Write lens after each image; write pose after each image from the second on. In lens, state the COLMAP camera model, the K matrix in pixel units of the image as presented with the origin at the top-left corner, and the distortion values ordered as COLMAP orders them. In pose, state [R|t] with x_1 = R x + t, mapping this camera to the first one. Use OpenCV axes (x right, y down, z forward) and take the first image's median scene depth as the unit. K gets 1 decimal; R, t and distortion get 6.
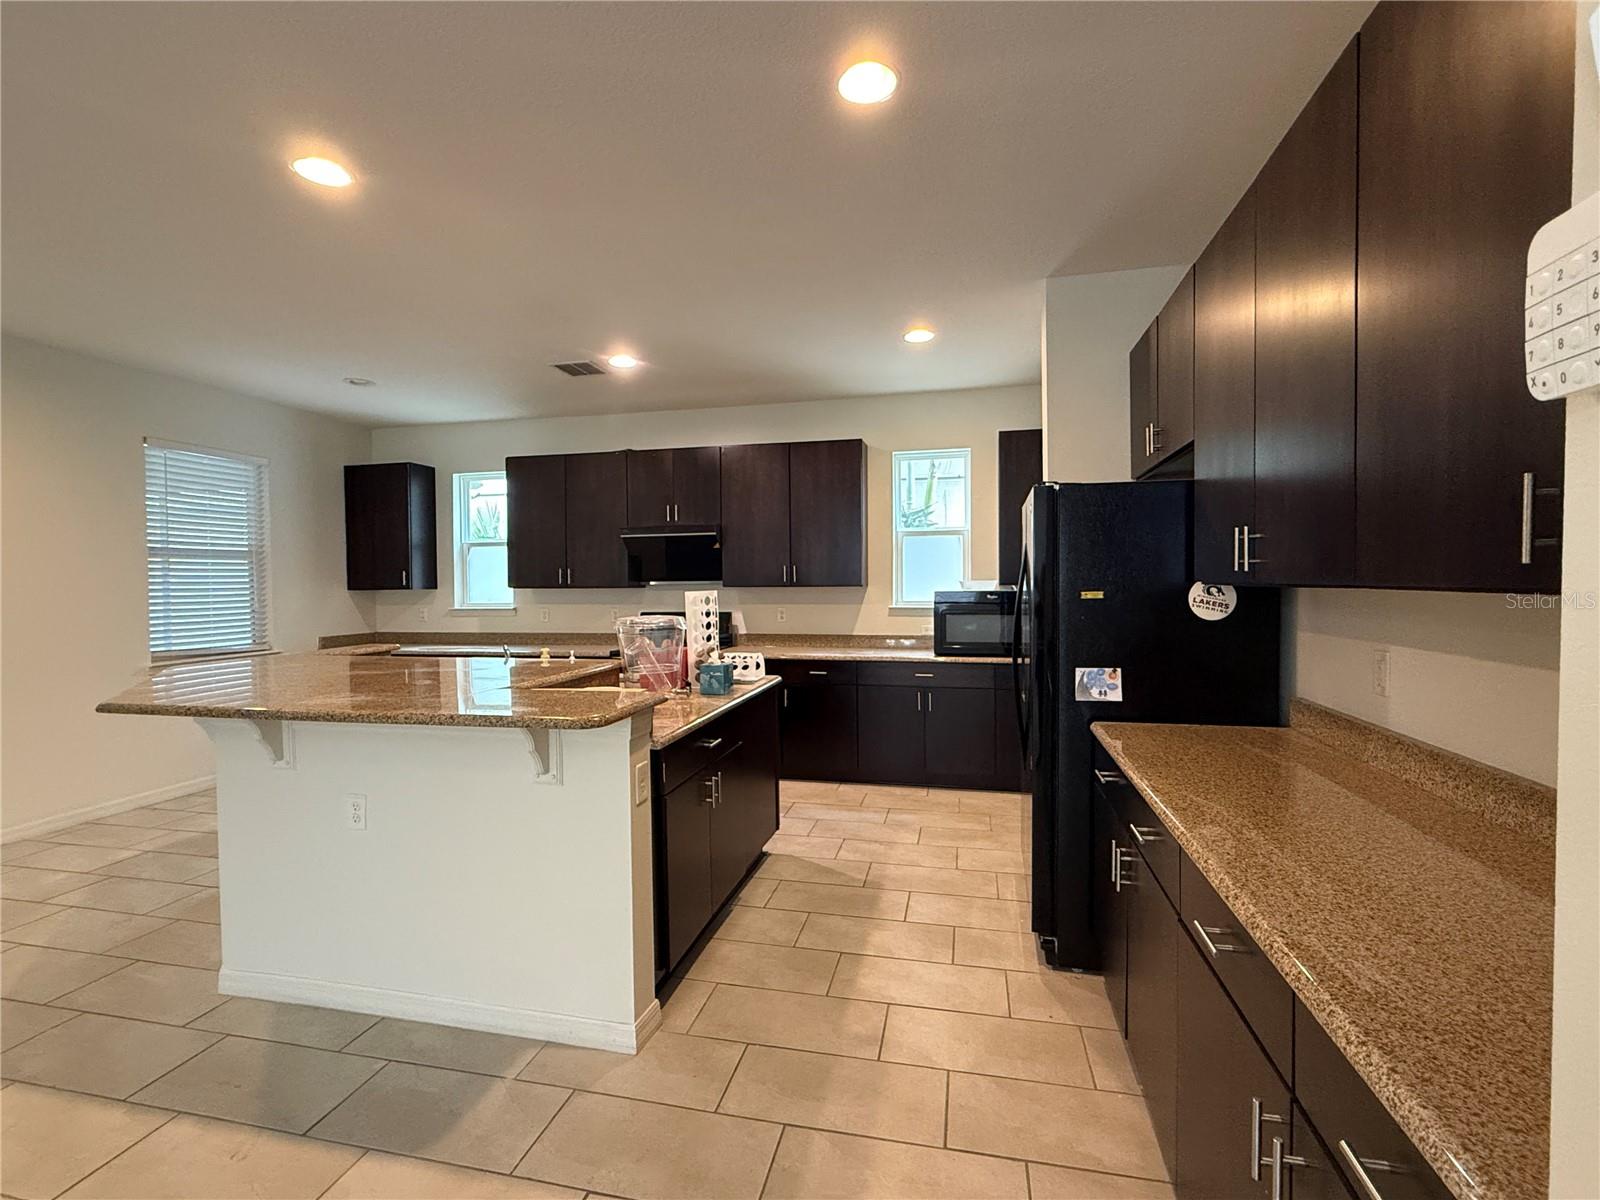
lens RADIAL K [[743.5, 0, 801.4], [0, 743.5, 603.7], [0, 0, 1]] dist [0.000534, -0.000561]
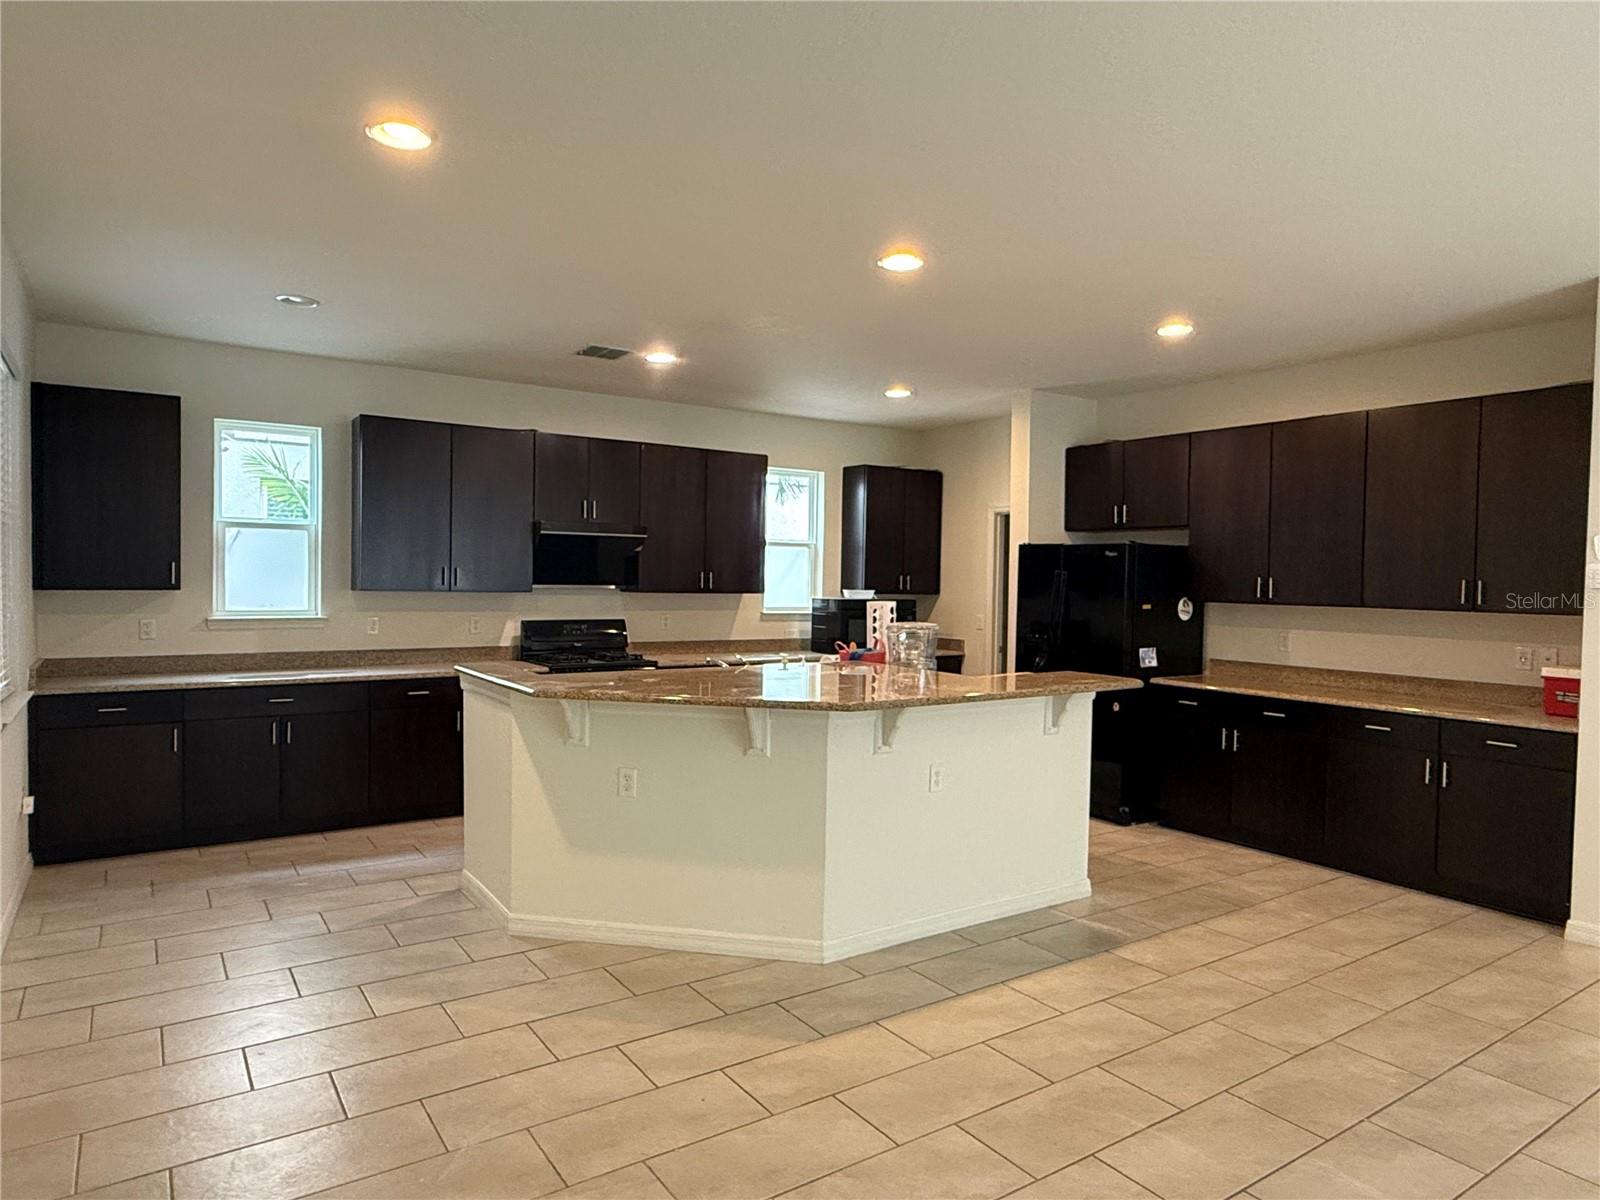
lens RADIAL K [[978.1, 0, 801.9], [0, 978.1, 602.1], [0, 0, 1]] dist [0.004822, -0.001422]
pose [[0.676795, 0.002410, 0.736167, -0.917410], [-0.001345, 0.999997, -0.002038, -0.008266], [-0.736170, 0.000389, 0.676797, 0.013356]]
